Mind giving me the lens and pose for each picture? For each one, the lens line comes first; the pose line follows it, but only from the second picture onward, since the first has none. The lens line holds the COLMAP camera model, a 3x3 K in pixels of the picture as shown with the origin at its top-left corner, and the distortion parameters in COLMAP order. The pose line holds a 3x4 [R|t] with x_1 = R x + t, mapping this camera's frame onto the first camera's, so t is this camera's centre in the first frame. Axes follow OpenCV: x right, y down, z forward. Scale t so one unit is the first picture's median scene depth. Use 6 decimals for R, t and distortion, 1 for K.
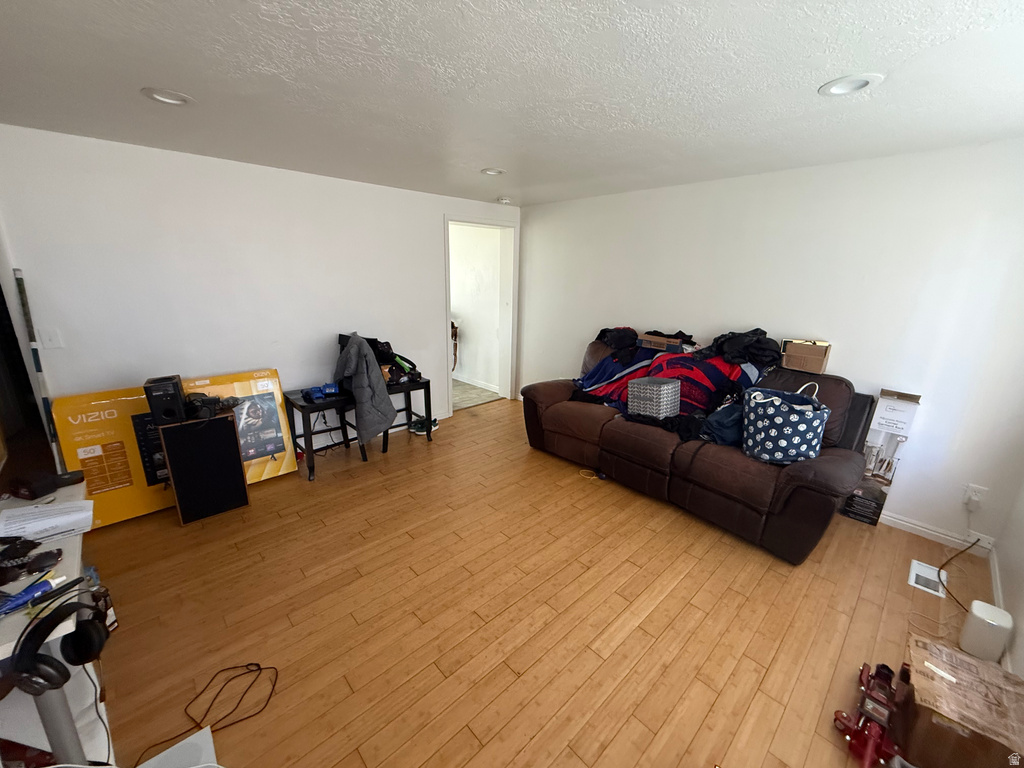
lens RADIAL K [[403.6, 0, 512.0], [0, 403.6, 384.0], [0, 0, 1]] dist [-0.001535, 0.000457]
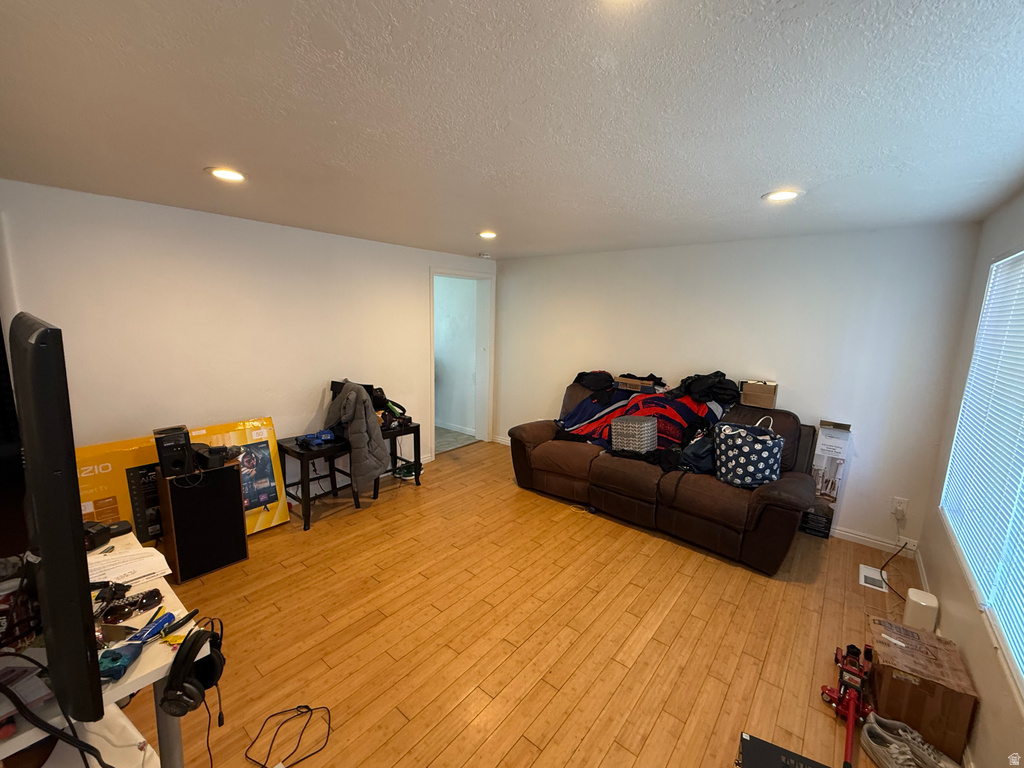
lens RADIAL K [[418.5, 0, 512.0], [0, 418.5, 384.0], [0, 0, 1]] dist [-0.001056, -0.000264]
pose [[0.991502, -0.015572, 0.129153, -0.167867], [0.028908, 0.994361, -0.102035, 0.005807], [-0.126836, 0.104901, 0.986361, -0.135240]]
